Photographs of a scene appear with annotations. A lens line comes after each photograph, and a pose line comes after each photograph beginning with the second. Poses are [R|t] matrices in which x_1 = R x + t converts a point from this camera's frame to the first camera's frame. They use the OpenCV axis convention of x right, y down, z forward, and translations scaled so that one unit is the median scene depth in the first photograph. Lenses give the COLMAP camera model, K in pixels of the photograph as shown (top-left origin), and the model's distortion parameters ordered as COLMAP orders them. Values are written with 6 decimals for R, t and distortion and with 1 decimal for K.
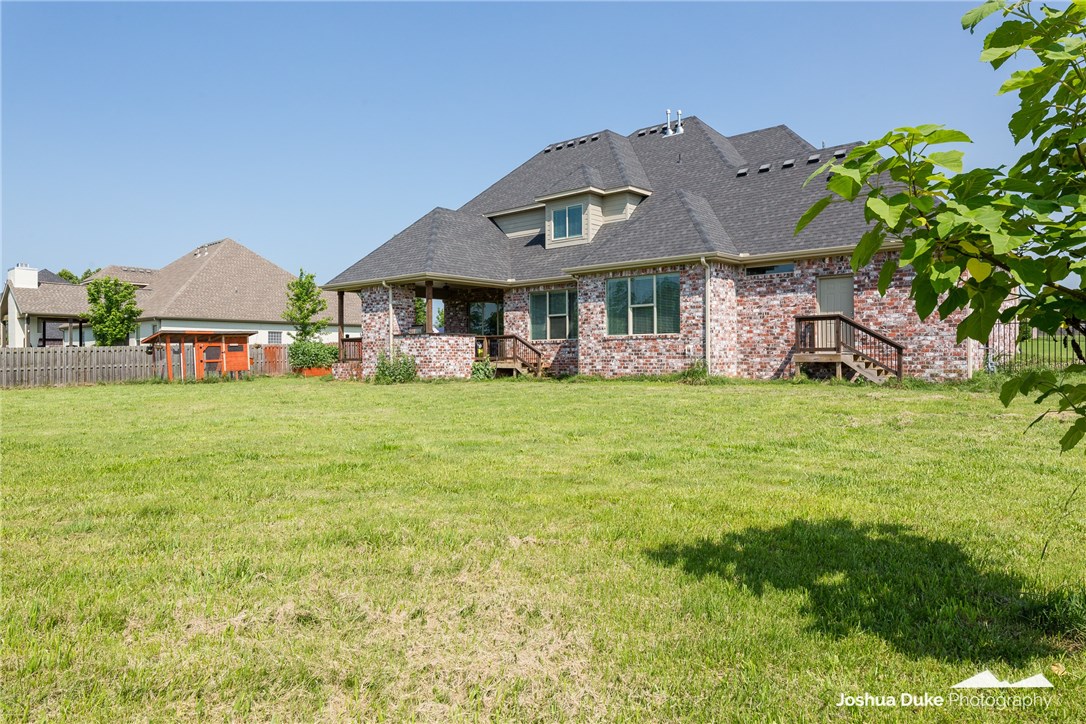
lens RADIAL K [[732.6, 0, 542.4], [0, 732.6, 362.3], [0, 0, 1]] dist [-0.004111, -0.002617]
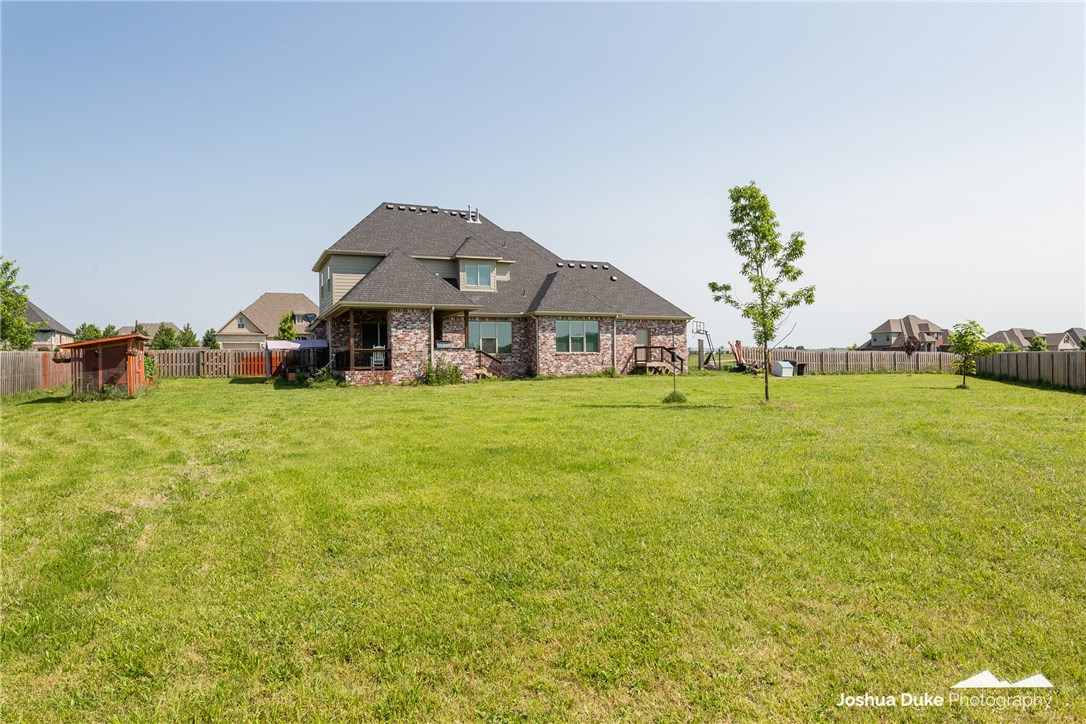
lens RADIAL K [[703.1, 0, 541.9], [0, 703.1, 362.4], [0, 0, 1]] dist [0.000068, 0.003419]
pose [[0.388274, 0.006754, 0.921519, -1.496805], [0.016719, 0.999757, -0.014371, 0.010871], [-0.921392, 0.020987, 0.388067, 0.392724]]
